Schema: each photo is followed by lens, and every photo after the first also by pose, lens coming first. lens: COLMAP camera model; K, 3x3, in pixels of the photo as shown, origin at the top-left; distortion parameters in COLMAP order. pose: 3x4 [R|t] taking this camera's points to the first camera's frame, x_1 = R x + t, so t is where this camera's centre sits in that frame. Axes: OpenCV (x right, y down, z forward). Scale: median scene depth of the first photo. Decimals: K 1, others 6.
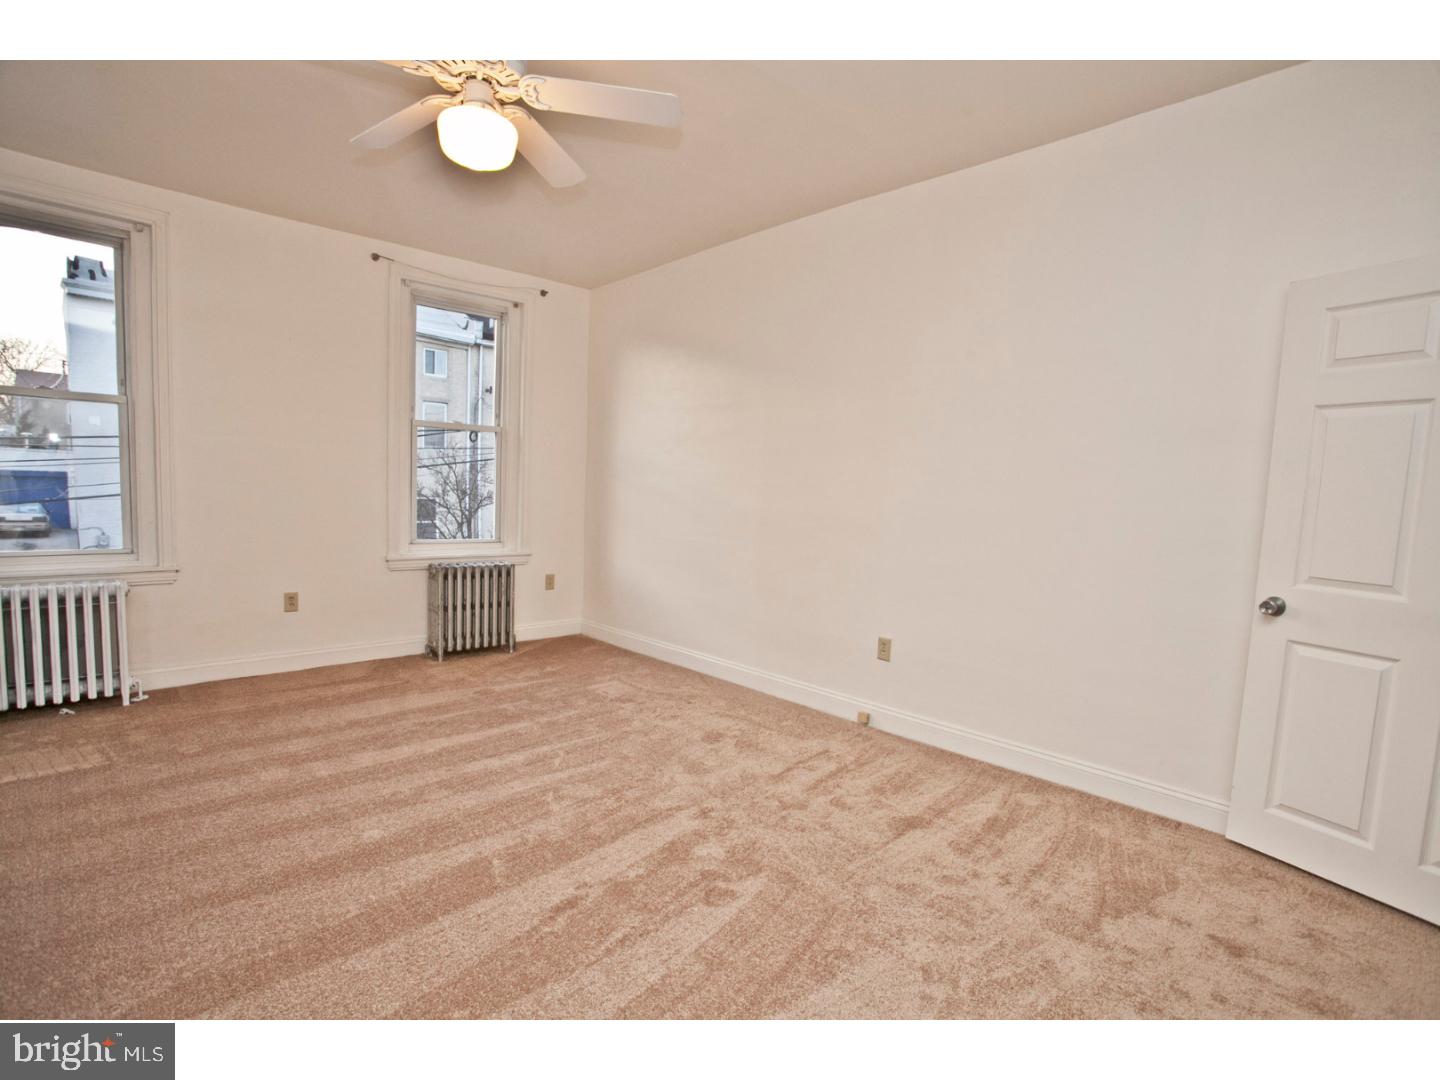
lens RADIAL K [[701.4, 0, 725.2], [0, 701.4, 537.8], [0, 0, 1]] dist [-0.051640, 0.021253]
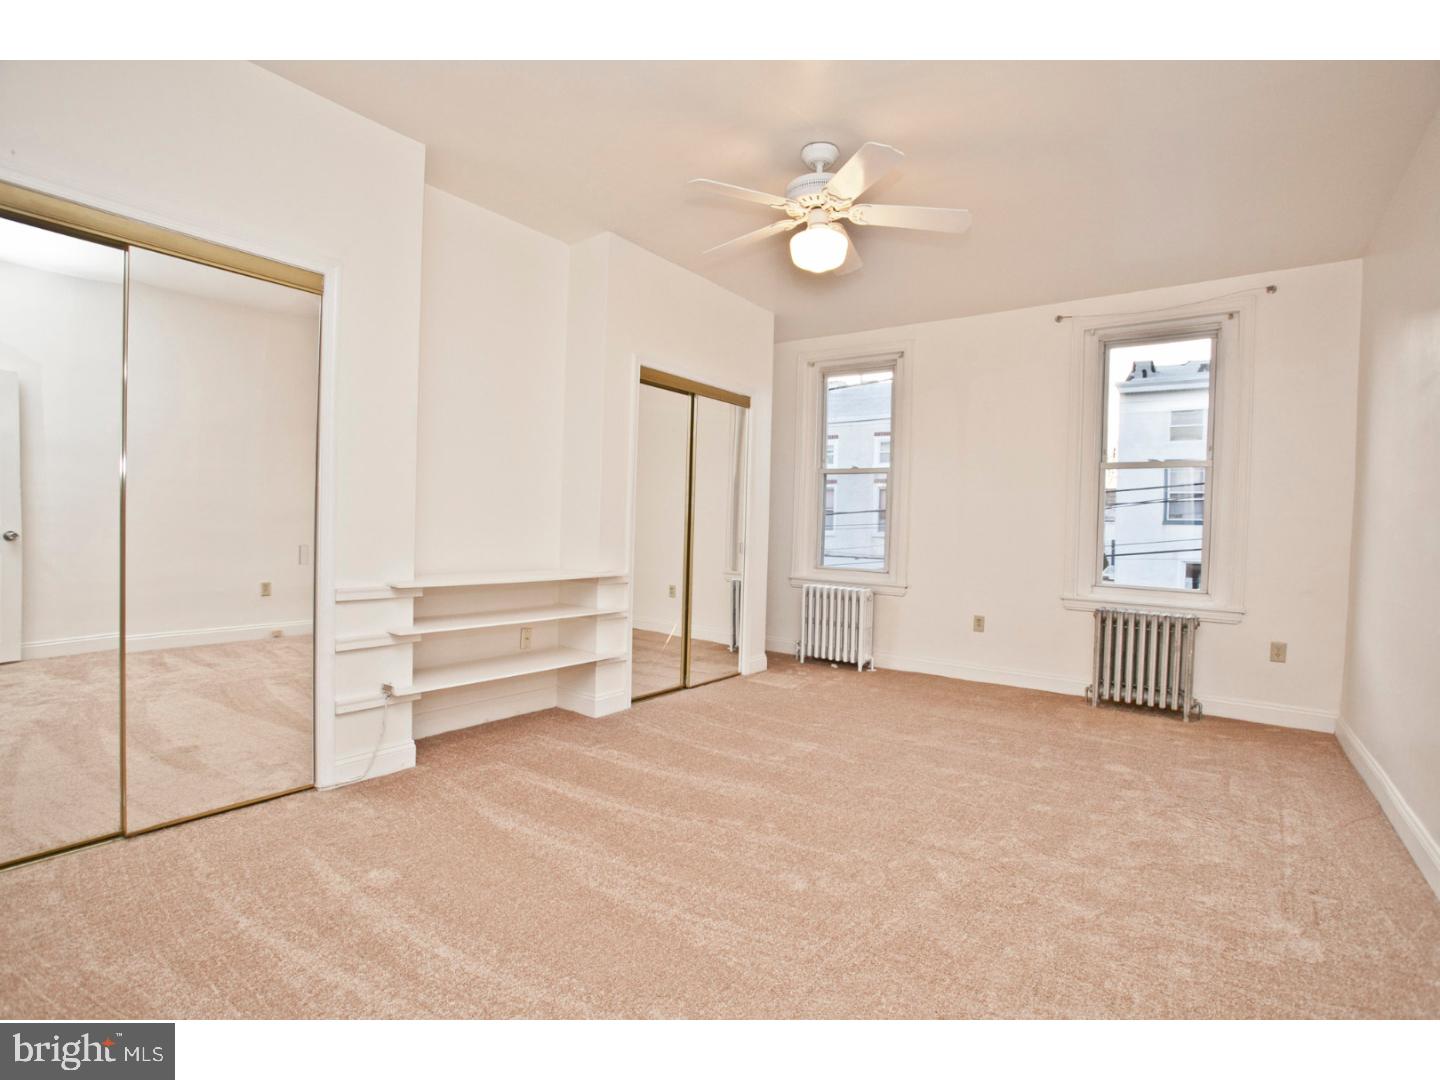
lens RADIAL K [[701.4, 0, 722.3], [0, 701.4, 544.4], [0, 0, 1]] dist [-0.051640, 0.021253]
pose [[0.192234, -0.002446, -0.981346, 0.425981], [-0.091891, 0.995558, -0.020482, 0.018535], [0.977038, 0.094114, 0.191155, 0.277542]]
